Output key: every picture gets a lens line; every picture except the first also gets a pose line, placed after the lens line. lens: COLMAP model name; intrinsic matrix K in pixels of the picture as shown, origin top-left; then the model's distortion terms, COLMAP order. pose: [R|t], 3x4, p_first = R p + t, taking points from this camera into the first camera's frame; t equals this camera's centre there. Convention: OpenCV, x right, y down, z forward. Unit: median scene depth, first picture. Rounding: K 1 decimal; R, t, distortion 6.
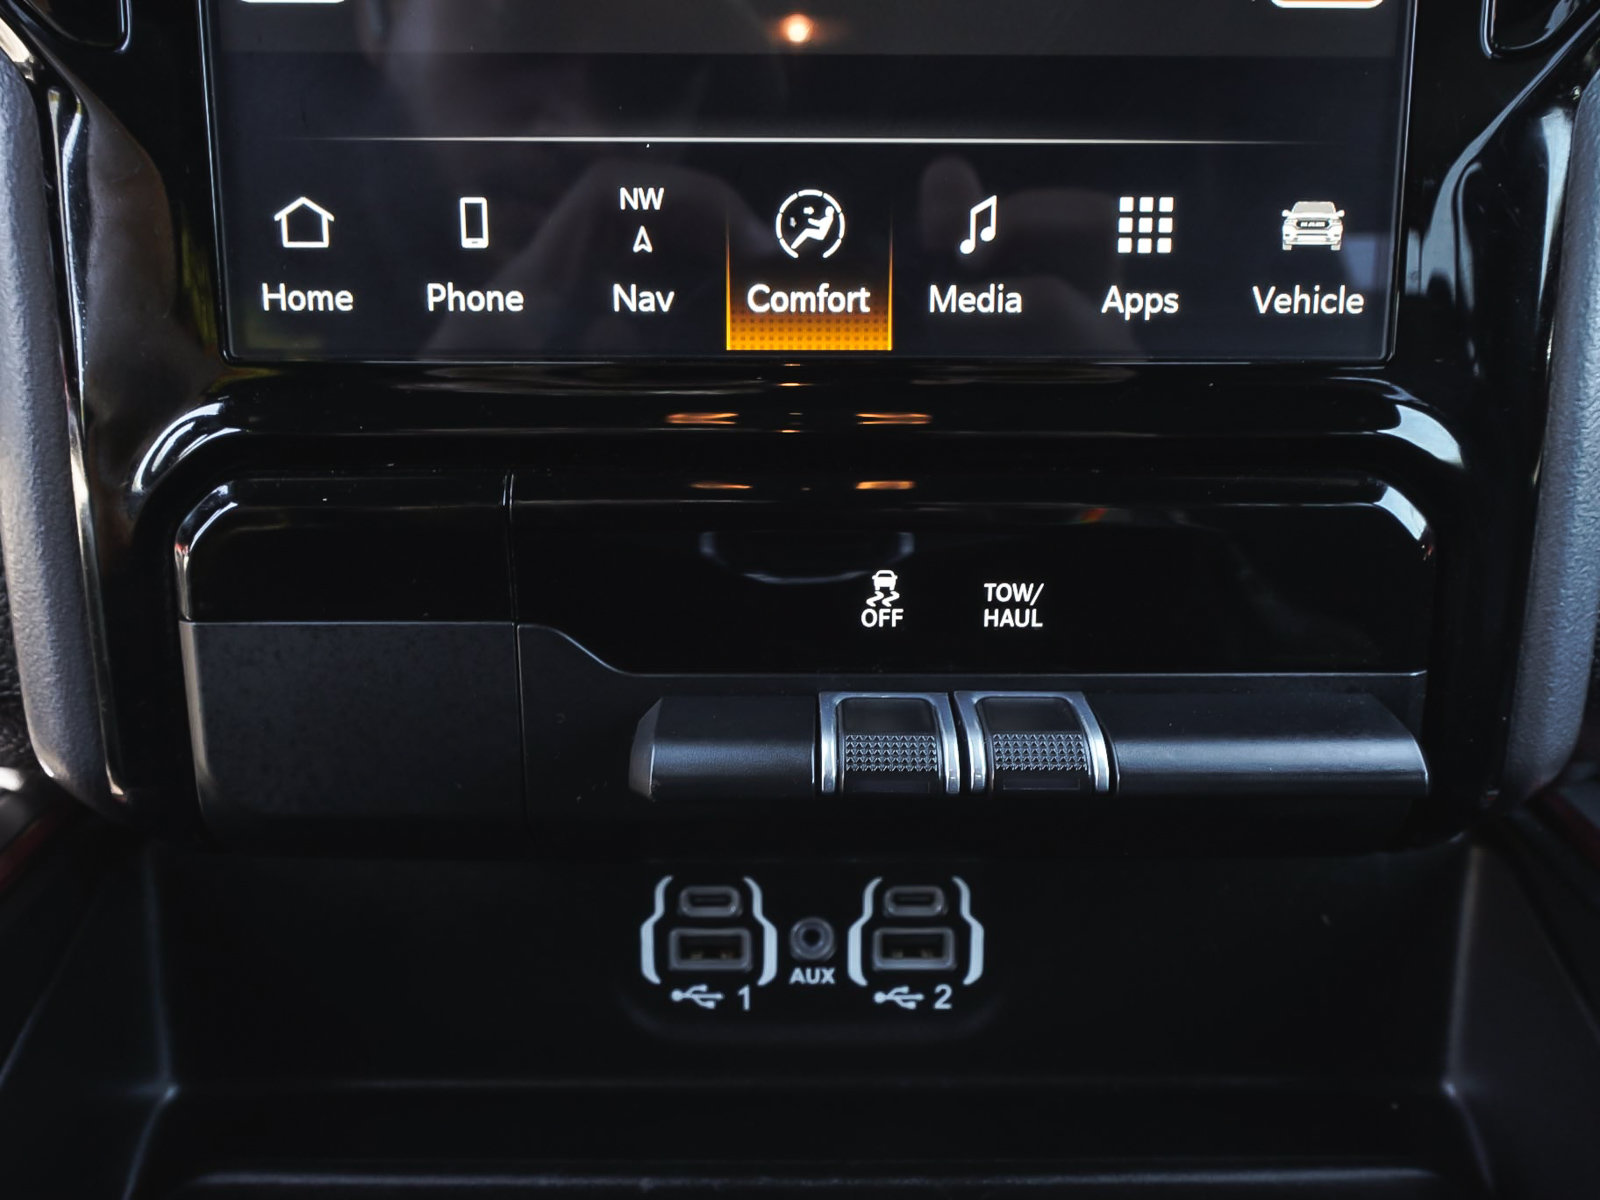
lens RADIAL K [[1349.9, 0, 803.2], [0, 1349.9, 600.8], [0, 0, 1]] dist [0.006854, 0.001282]
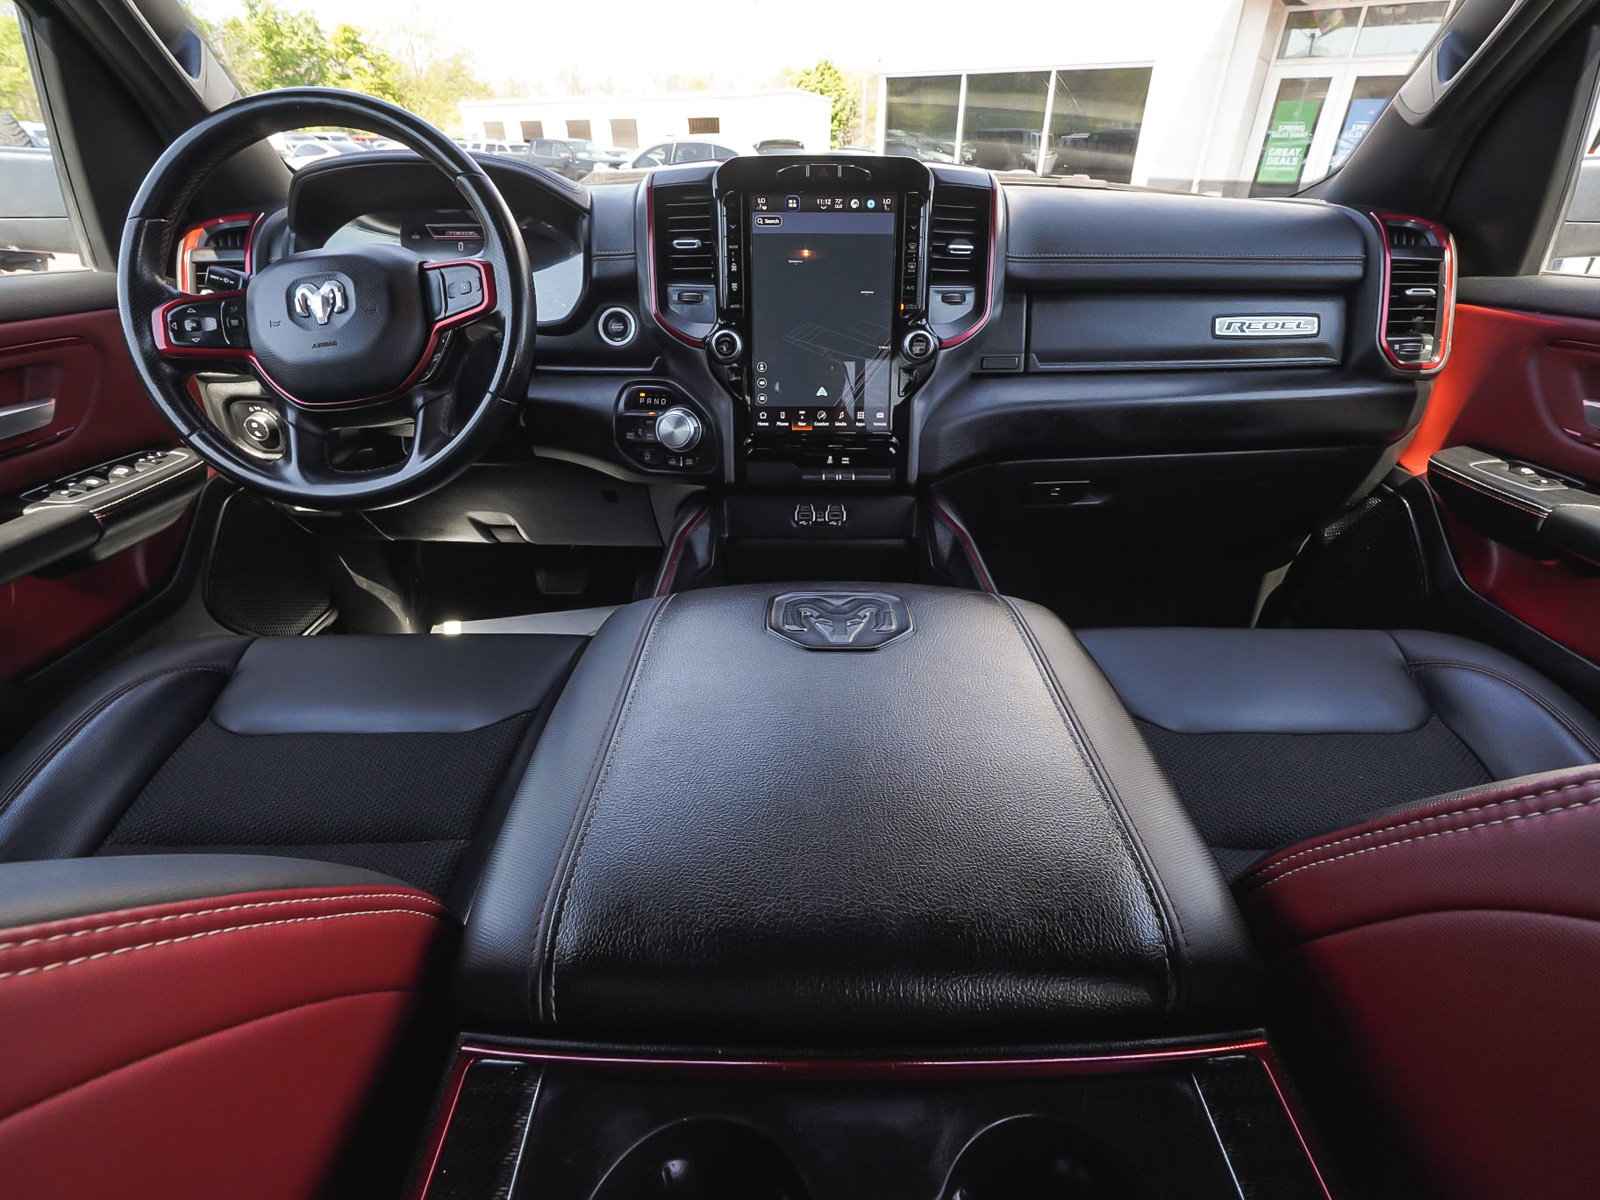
lens RADIAL K [[762.5, 0, 800.2], [0, 762.5, 599.3], [0, 0, 1]] dist [-0.006157, 0.003030]
pose [[0.999998, 0.001608, -0.000757, -0.124631], [-0.001512, 0.993563, 0.113274, 0.332635], [0.000934, -0.113272, 0.993564, -3.917824]]
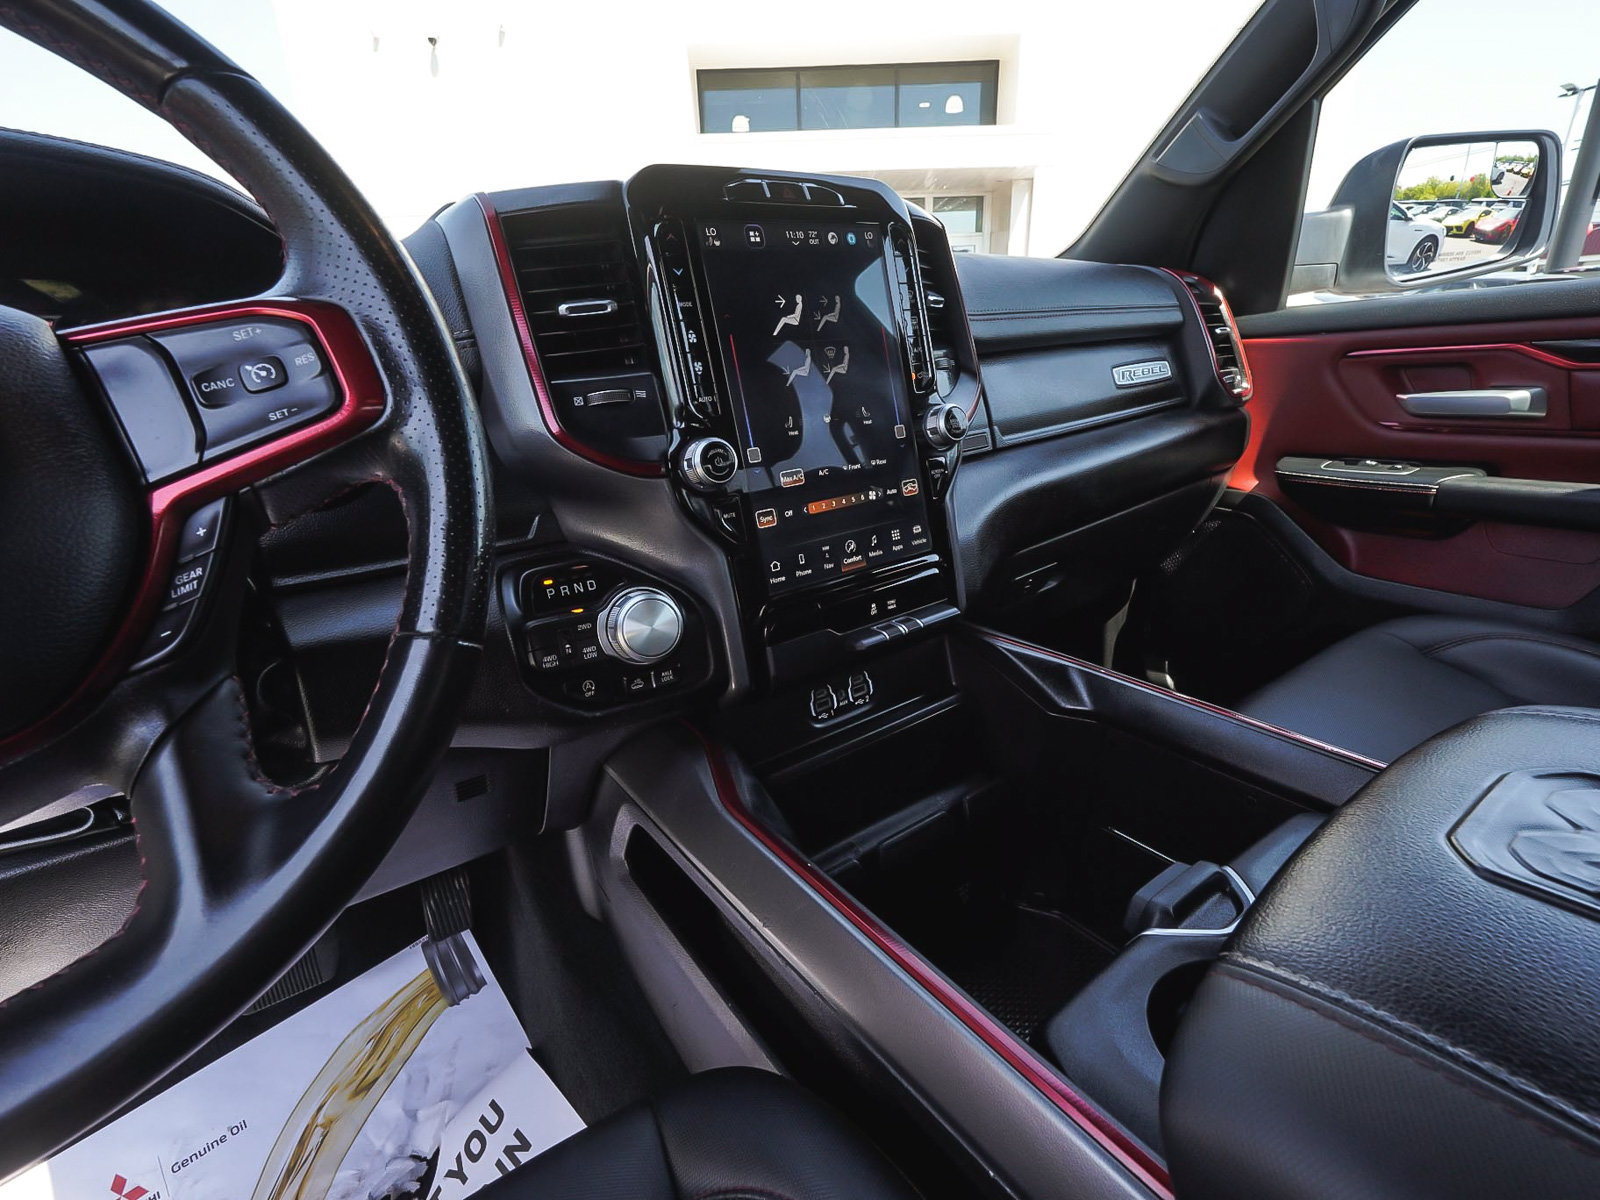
lens RADIAL K [[762.5, 0, 808.7], [0, 762.5, 600.4], [0, 0, 1]] dist [-0.006157, 0.003030]
pose [[0.815068, -0.240641, 0.527027, -1.829912], [0.275578, 0.961195, 0.012690, -0.151048], [-0.509629, 0.134893, 0.849754, -1.540060]]
